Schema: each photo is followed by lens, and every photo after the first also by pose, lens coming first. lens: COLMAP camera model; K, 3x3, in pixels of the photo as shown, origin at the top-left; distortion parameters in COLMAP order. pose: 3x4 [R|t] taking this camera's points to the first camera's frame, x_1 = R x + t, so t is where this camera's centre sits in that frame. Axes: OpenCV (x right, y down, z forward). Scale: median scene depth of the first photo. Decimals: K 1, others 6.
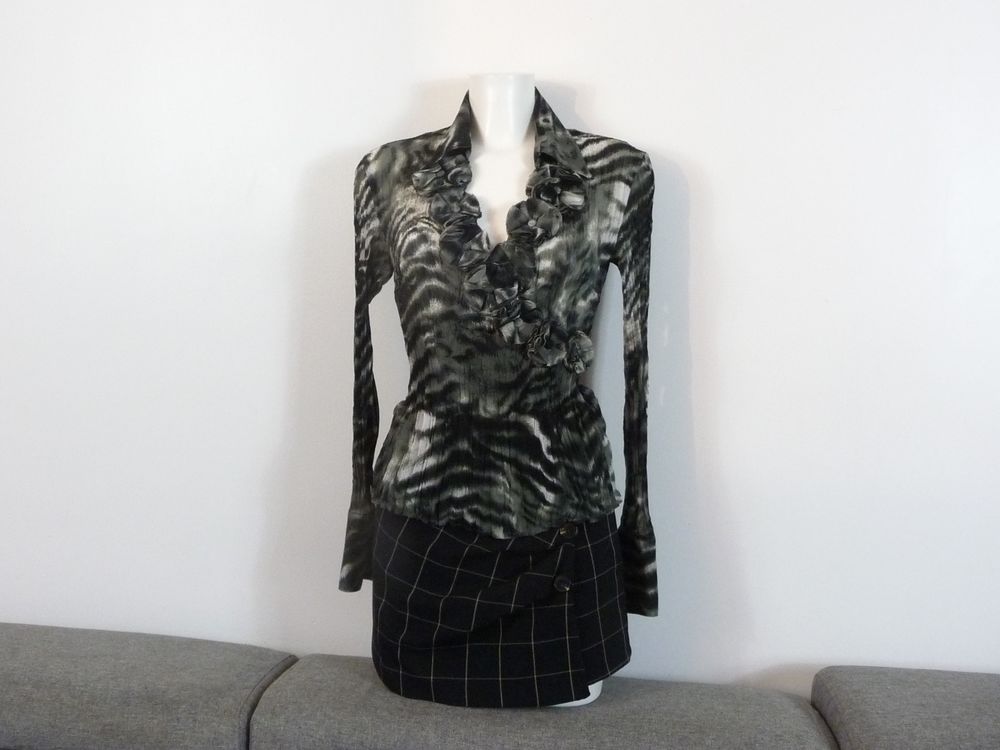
lens RADIAL K [[1351.3, 0, 500.0], [0, 1351.3, 375.0], [0, 0, 1]] dist [-0.077347, 0.019293]
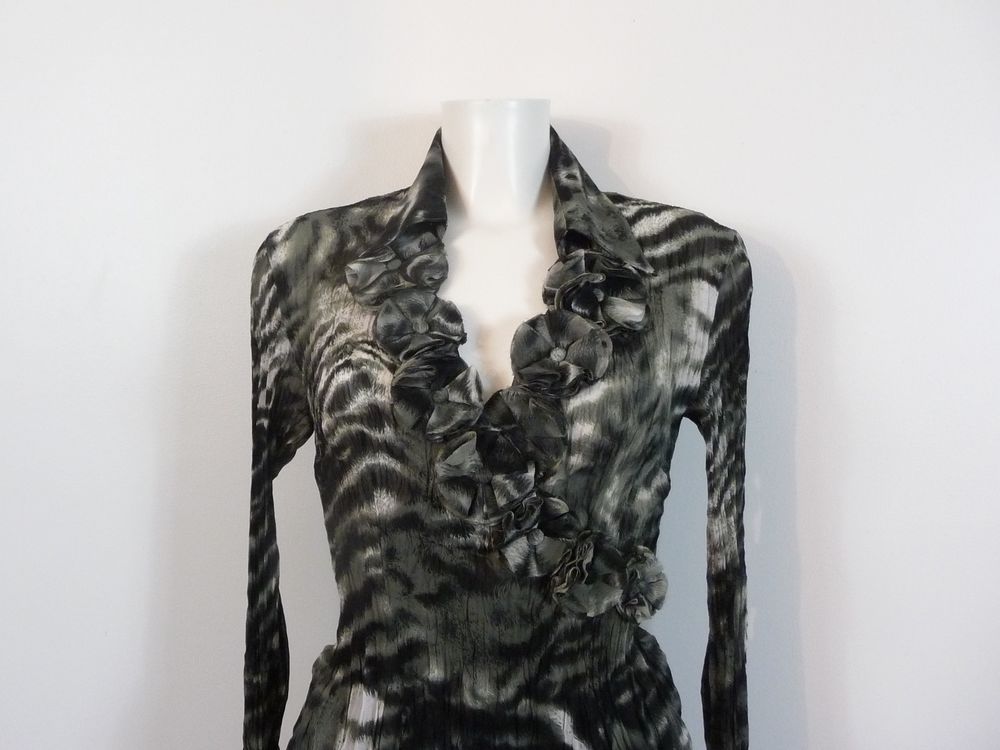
lens RADIAL K [[1351.3, 0, 500.0], [0, 1351.3, 375.0], [0, 0, 1]] dist [-0.077347, 0.019293]
pose [[0.999364, 0.002229, 0.035579, -0.019388], [-0.000082, 0.998186, -0.060213, -0.068090], [-0.035649, 0.060171, 0.997551, 0.428508]]
